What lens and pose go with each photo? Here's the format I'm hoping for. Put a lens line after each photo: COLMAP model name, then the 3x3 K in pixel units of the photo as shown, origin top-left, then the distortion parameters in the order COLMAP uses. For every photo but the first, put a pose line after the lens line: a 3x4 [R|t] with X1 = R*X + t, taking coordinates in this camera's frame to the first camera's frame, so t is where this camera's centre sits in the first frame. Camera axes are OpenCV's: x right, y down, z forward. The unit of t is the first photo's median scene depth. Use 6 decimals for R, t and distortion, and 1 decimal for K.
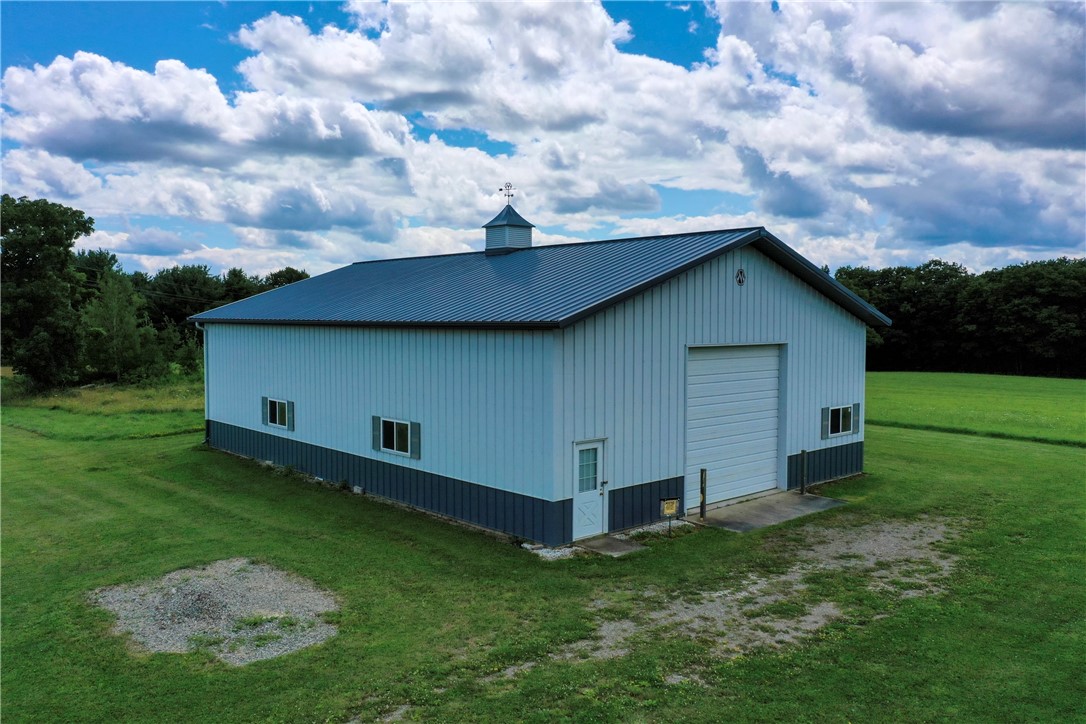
lens RADIAL K [[860.6, 0, 545.2], [0, 860.6, 356.0], [0, 0, 1]] dist [-0.008449, -0.000357]
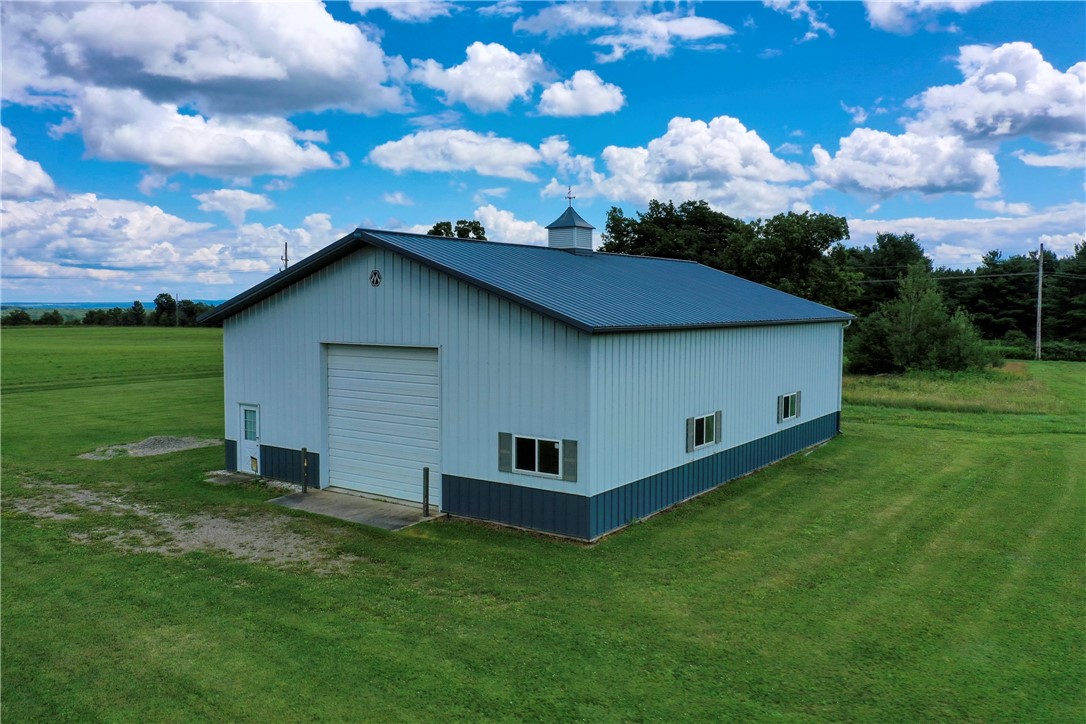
lens RADIAL K [[860.6, 0, 543.4], [0, 860.6, 363.7], [0, 0, 1]] dist [-0.008449, -0.000357]
pose [[0.212290, 0.064655, -0.975065, 1.337379], [-0.051745, 0.997153, 0.054853, -0.060763], [0.975836, 0.038810, 0.215032, 1.034797]]
